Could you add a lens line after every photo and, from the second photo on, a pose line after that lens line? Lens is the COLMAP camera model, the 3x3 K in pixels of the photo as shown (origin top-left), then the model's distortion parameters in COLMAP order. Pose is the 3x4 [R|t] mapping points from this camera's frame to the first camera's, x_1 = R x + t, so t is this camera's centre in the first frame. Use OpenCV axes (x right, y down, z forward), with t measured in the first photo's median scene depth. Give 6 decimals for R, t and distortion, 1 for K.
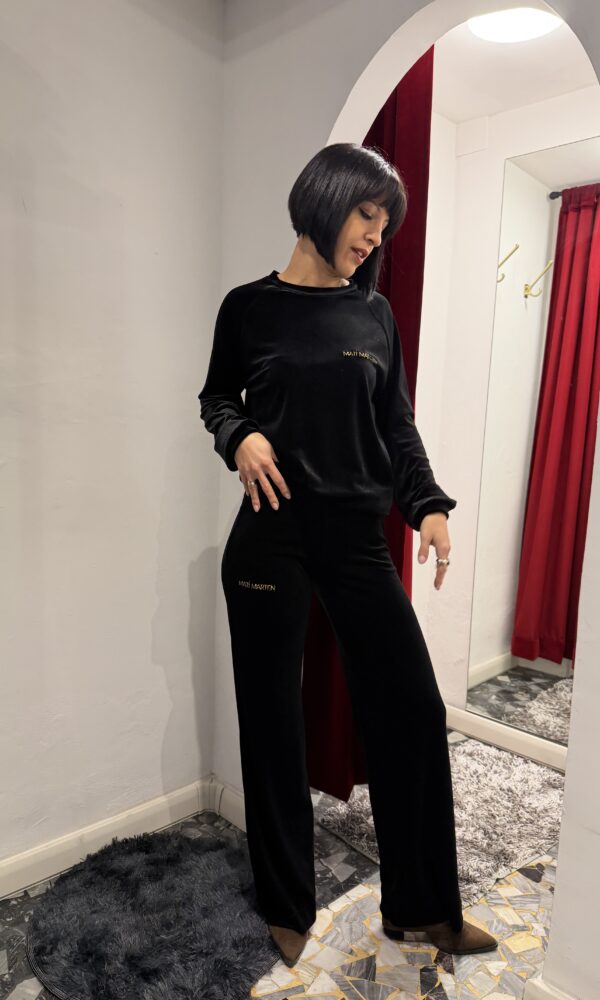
lens RADIAL K [[704.4, 0, 300.0], [0, 704.4, 500.0], [0, 0, 1]] dist [-0.001761, 0.044698]
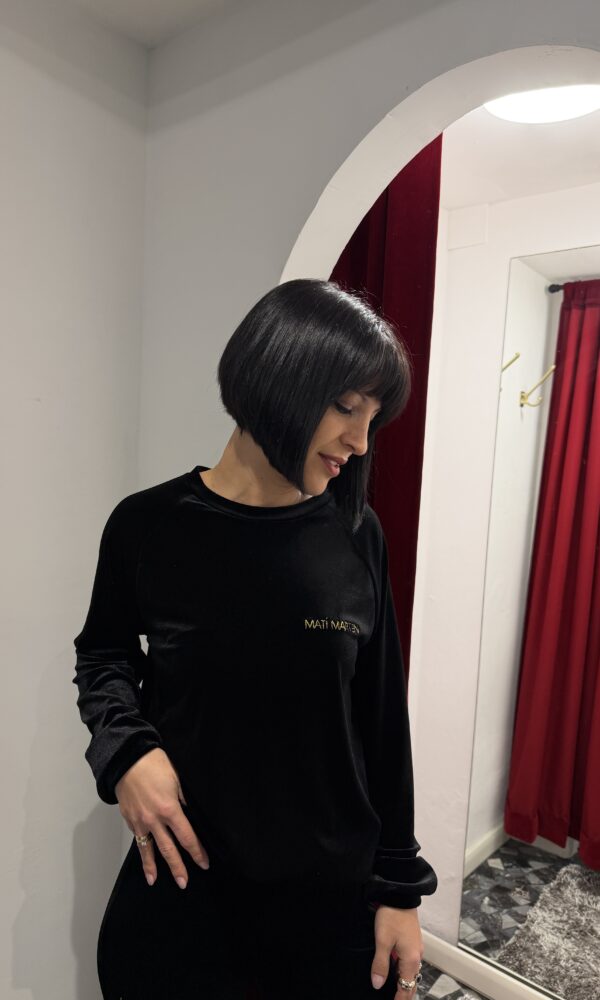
lens RADIAL K [[693.9, 0, 300.0], [0, 693.9, 500.0], [0, 0, 1]] dist [0.085257, -0.069385]
pose [[0.998445, 0.019989, 0.052039, 0.017655], [-0.017289, 0.998507, -0.051818, -0.190435], [-0.052998, 0.050838, 0.997300, 0.268182]]
